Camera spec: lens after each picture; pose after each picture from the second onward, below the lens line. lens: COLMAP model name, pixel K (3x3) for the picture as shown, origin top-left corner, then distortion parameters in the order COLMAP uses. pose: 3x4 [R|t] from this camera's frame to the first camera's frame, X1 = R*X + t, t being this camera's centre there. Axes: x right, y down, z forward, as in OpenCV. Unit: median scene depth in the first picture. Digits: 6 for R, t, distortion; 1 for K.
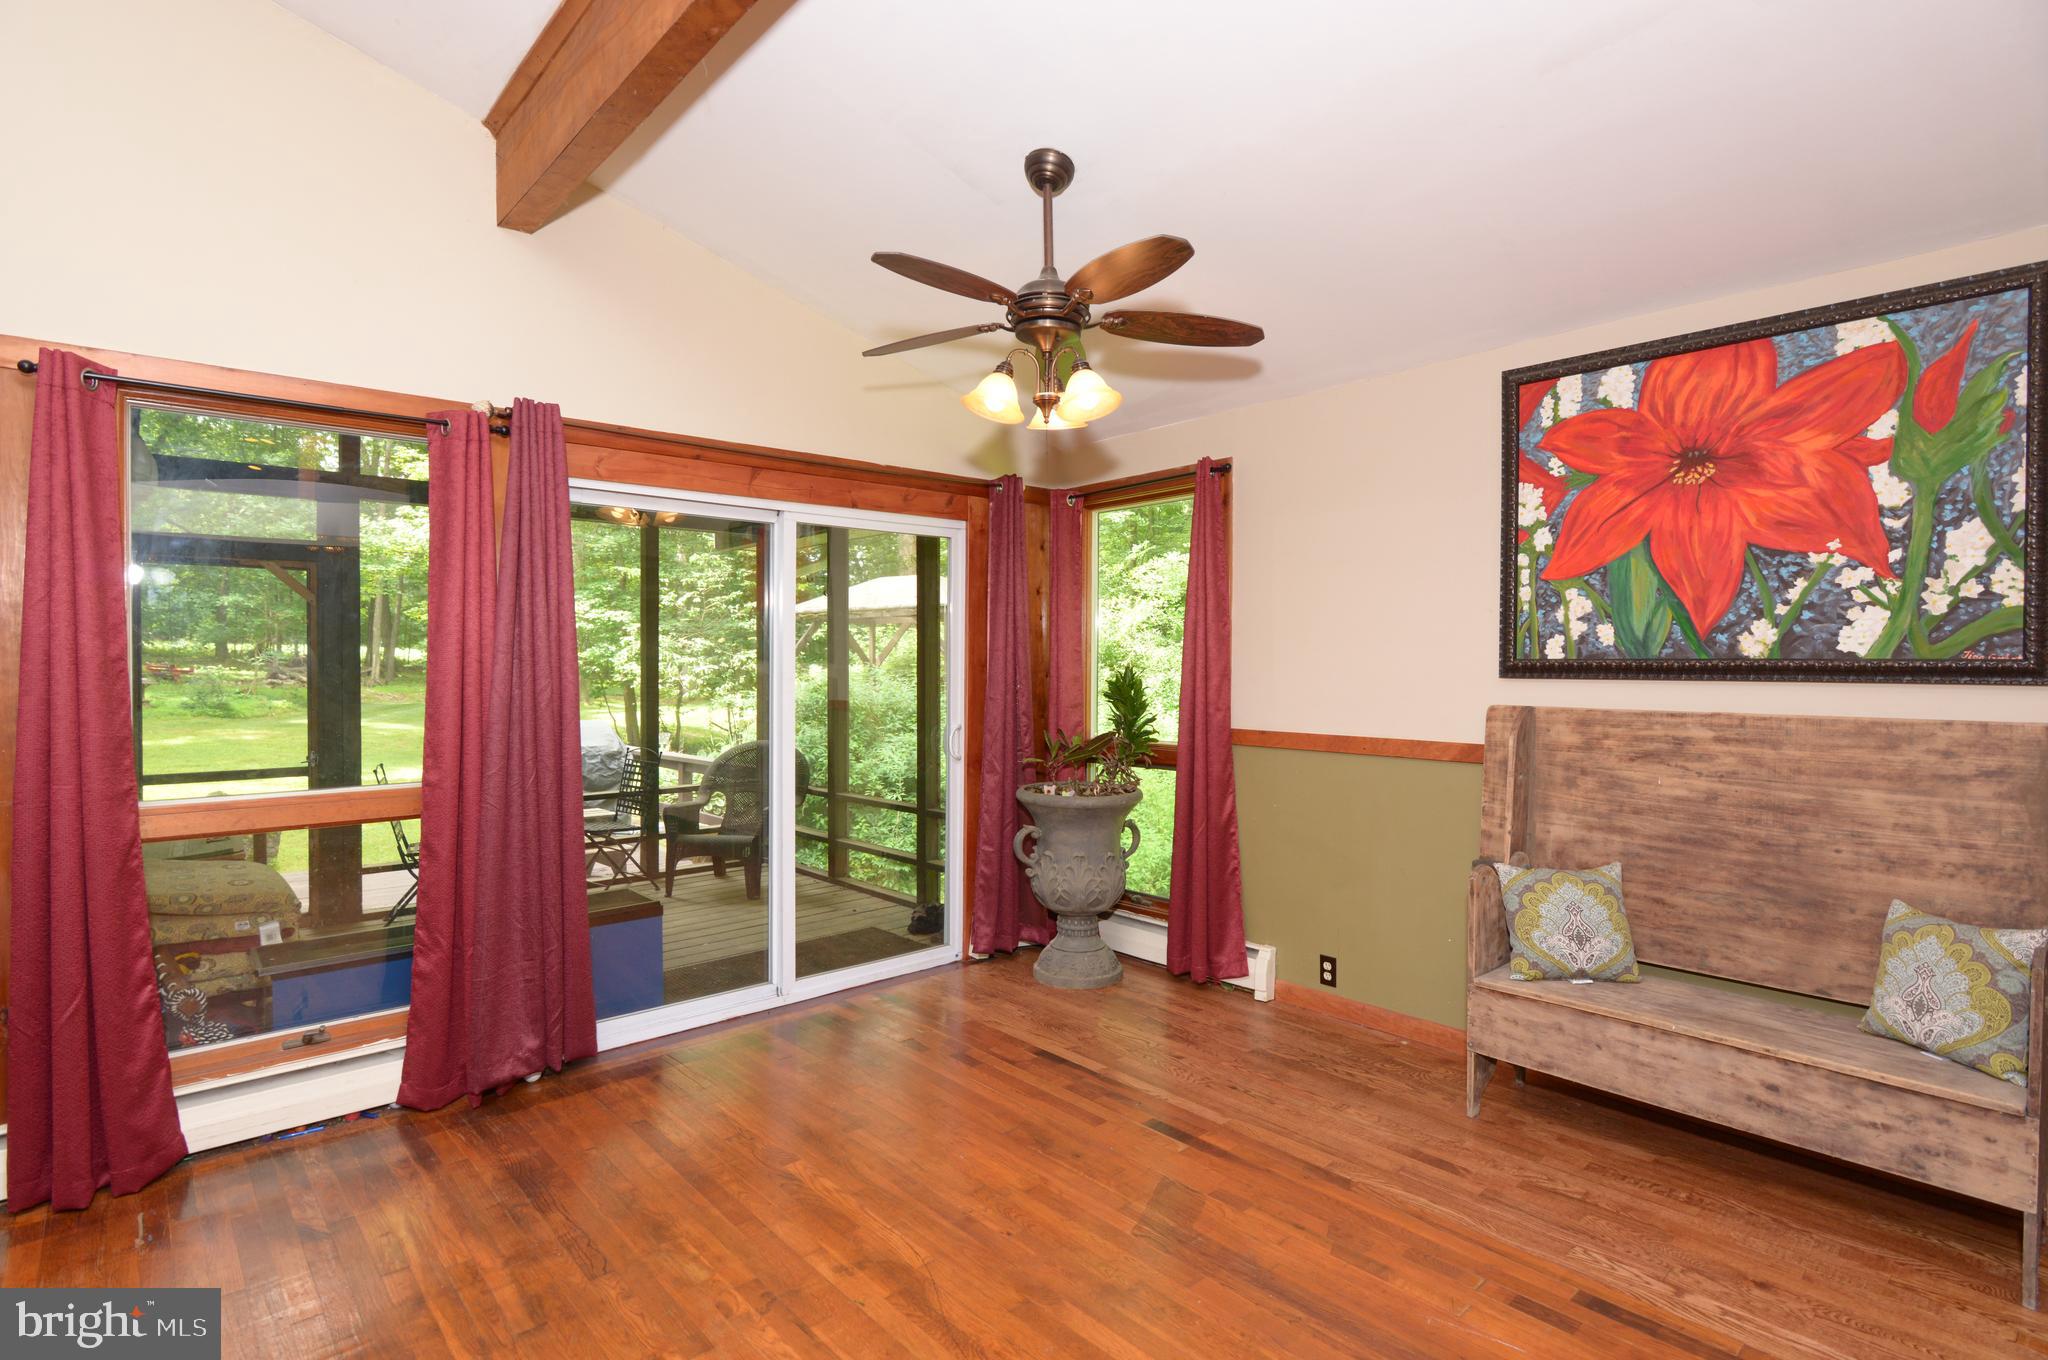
lens RADIAL K [[984.5, 0, 1028.4], [0, 984.5, 675.1], [0, 0, 1]] dist [-0.014043, 0.000018]
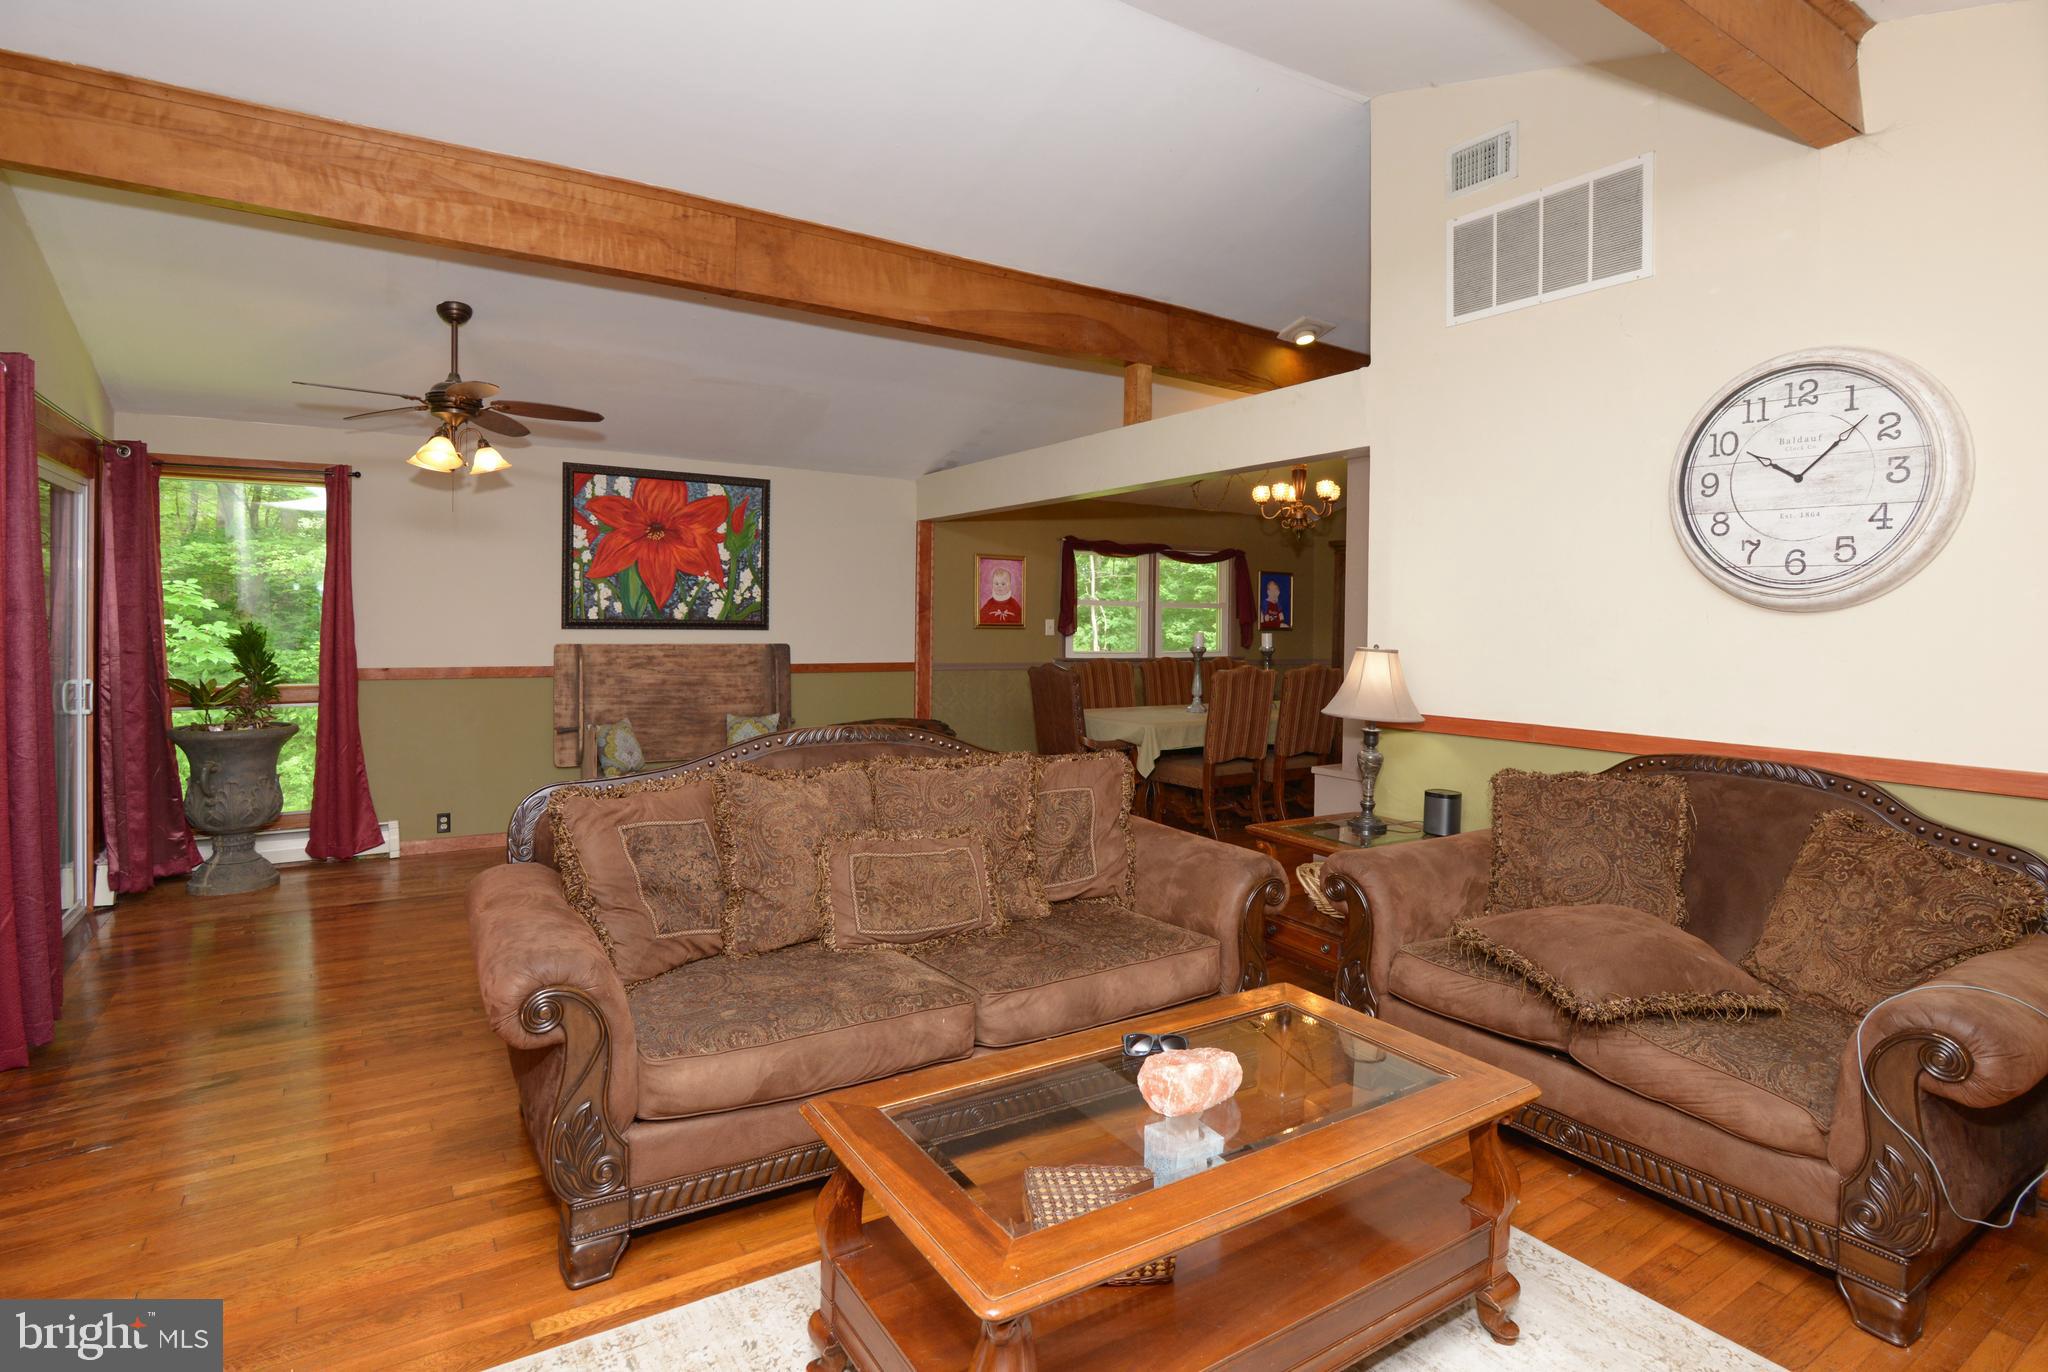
lens RADIAL K [[994.5, 0, 964.1], [0, 994.5, 624.2], [0, 0, 1]] dist [0.001612, 0.000088]
pose [[0.214473, -0.002359, 0.976727, -1.316115], [0.002440, 0.999995, 0.001879, -0.008591], [-0.976727, 0.001980, 0.214477, -0.147710]]
